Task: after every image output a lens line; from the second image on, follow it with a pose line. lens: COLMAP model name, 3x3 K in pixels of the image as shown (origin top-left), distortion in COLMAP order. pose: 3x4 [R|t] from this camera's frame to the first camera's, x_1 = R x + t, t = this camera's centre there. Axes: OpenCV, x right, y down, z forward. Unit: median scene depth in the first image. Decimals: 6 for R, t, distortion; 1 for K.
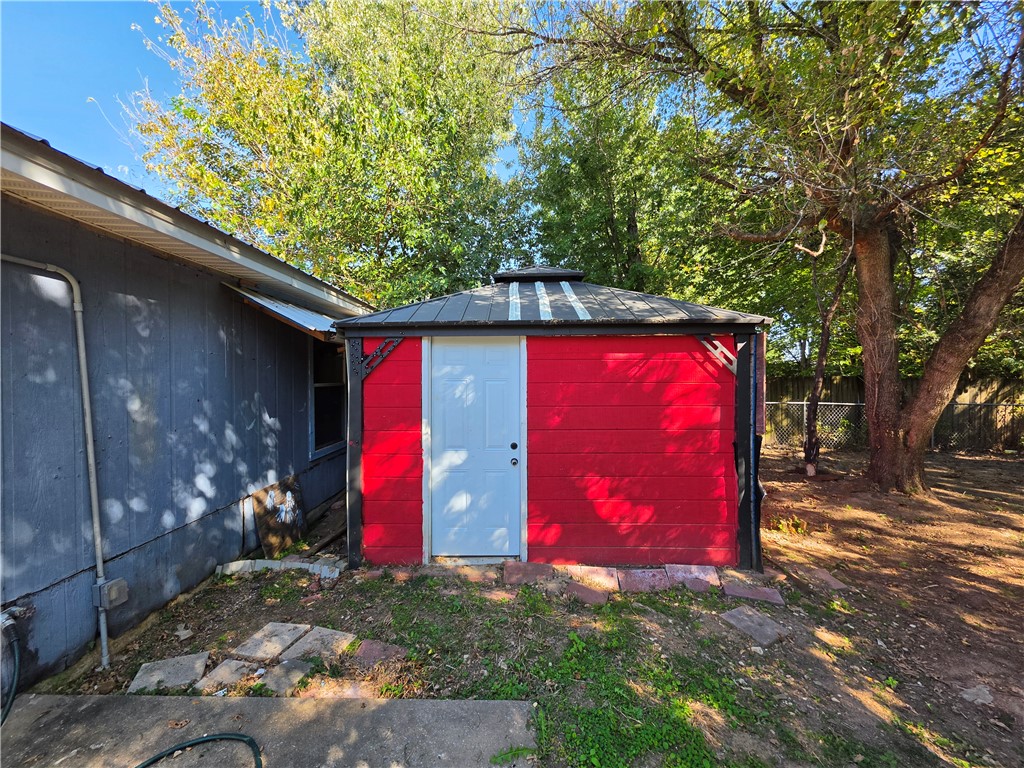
lens RADIAL K [[413.7, 0, 507.2], [0, 413.7, 374.2], [0, 0, 1]] dist [-0.002366, 0.000112]
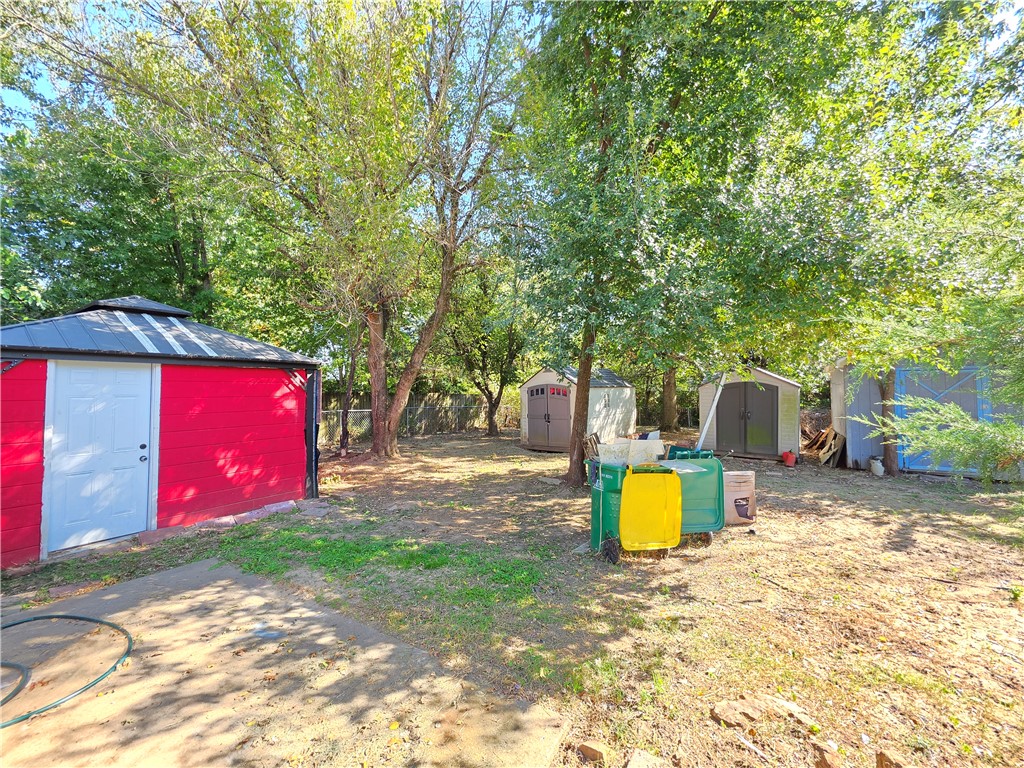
lens RADIAL K [[413.7, 0, 507.1], [0, 413.7, 378.5], [0, 0, 1]] dist [-0.002366, 0.000112]
pose [[0.538842, 0.024202, 0.842059, -0.475185], [-0.000725, 0.999600, -0.028267, -0.004861], [-0.842407, 0.014621, 0.538644, -0.687376]]
